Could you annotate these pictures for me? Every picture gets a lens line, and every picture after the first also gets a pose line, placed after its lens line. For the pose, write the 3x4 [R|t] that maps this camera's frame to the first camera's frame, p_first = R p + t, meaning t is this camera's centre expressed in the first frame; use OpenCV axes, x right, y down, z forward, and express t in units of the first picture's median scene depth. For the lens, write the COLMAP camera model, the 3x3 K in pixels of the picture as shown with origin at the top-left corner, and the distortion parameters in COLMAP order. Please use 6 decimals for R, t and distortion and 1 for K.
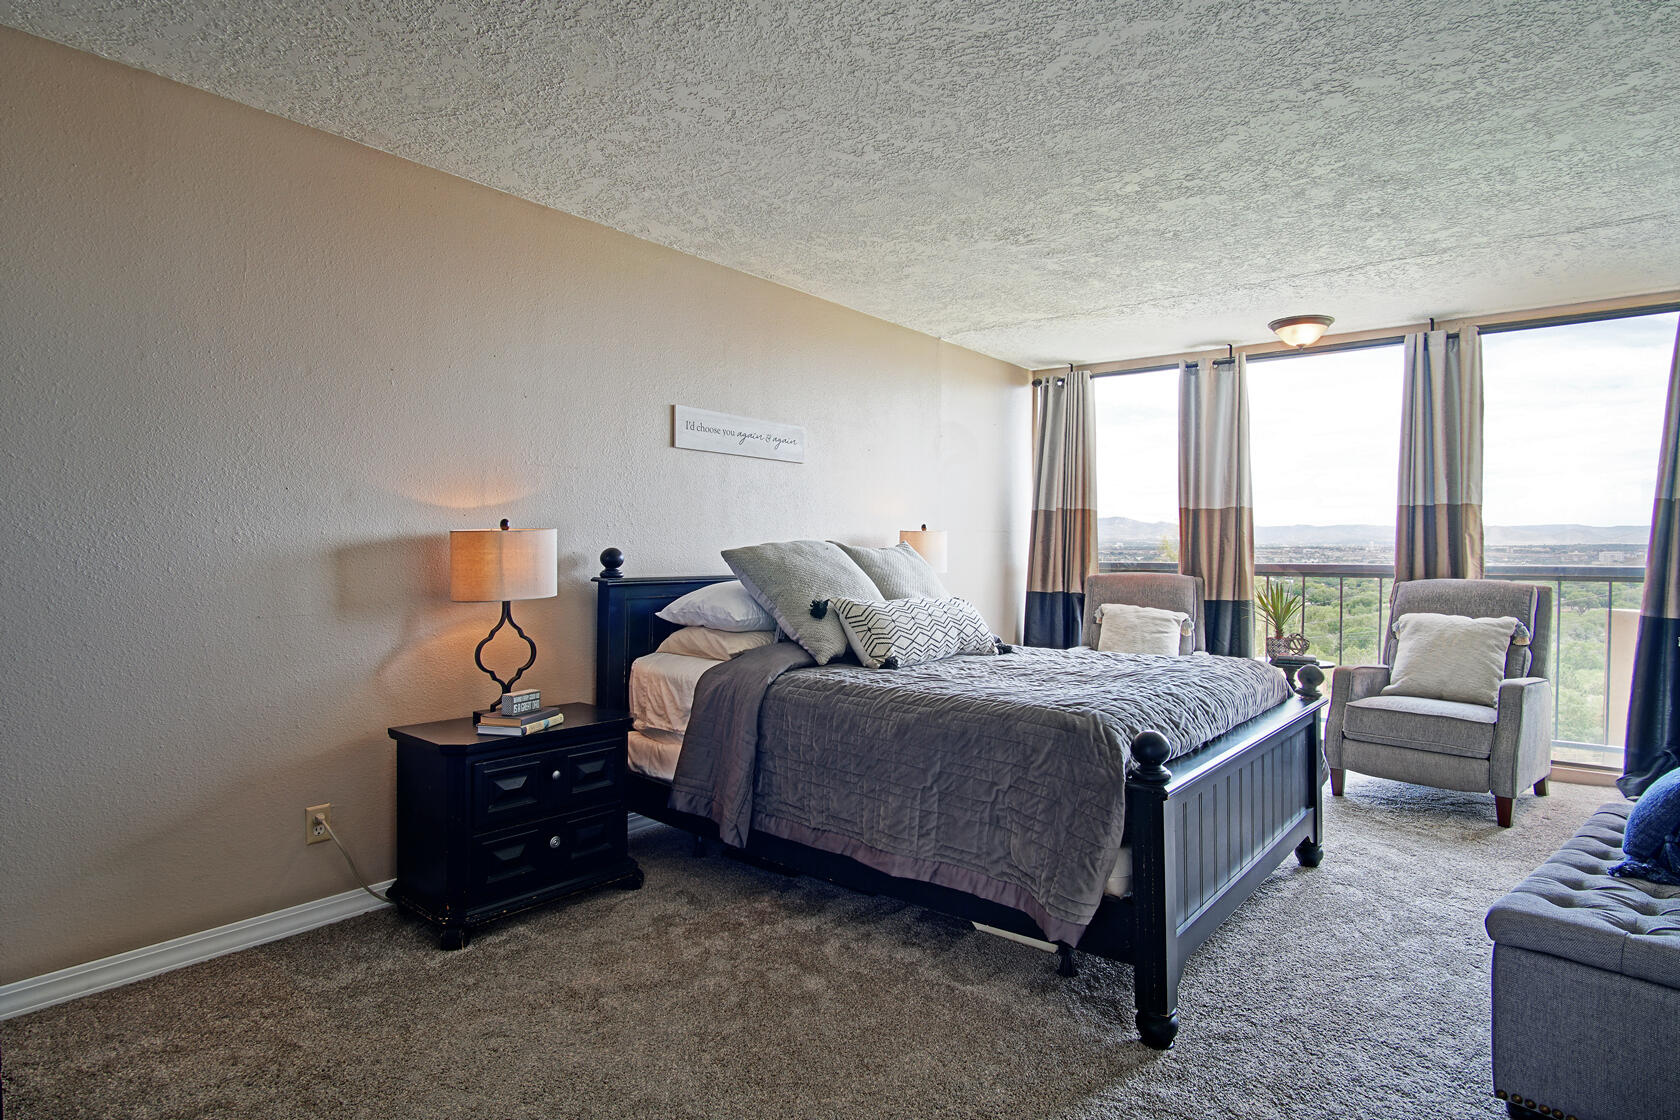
lens RADIAL K [[892.5, 0, 840.9], [0, 892.5, 558.2], [0, 0, 1]] dist [-0.027082, 0.002577]
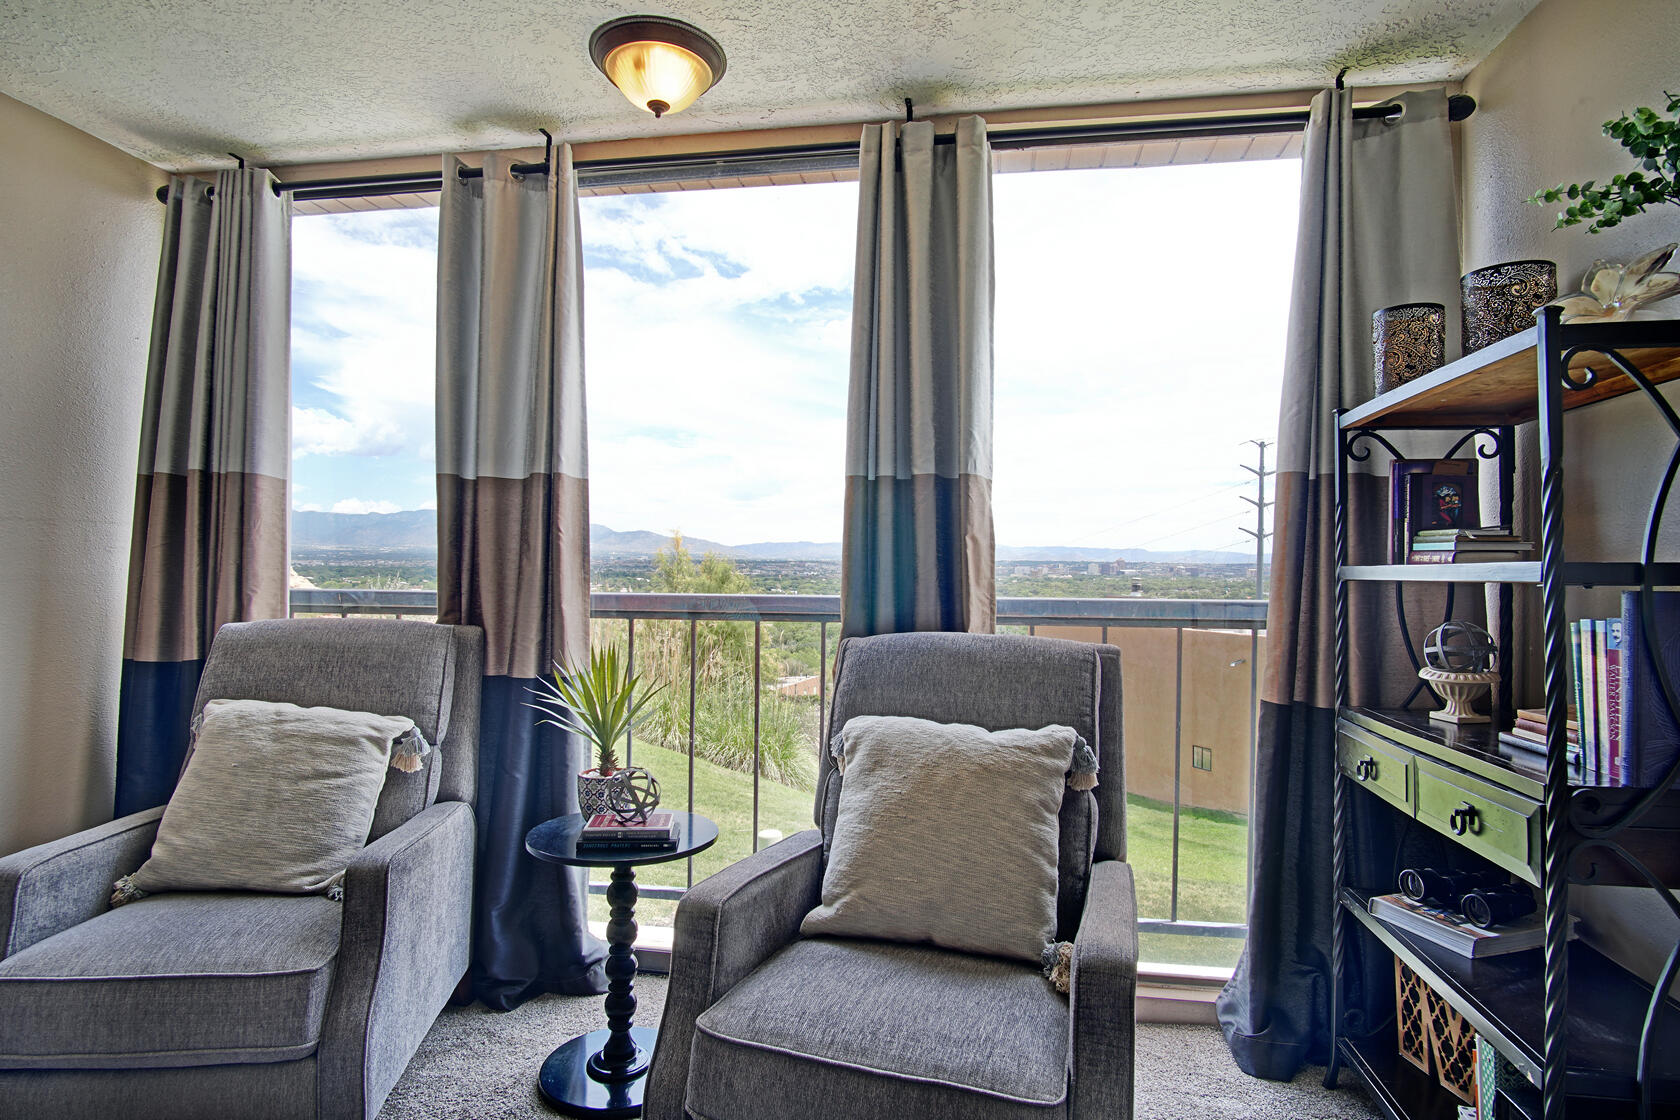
lens RADIAL K [[892.5, 0, 841.4], [0, 892.5, 560.8], [0, 0, 1]] dist [-0.027082, 0.002577]
pose [[0.867668, 0.007262, 0.497092, 0.393905], [-0.001471, 0.999926, -0.012040, -0.008040], [-0.497143, 0.009715, 0.867614, 0.591324]]
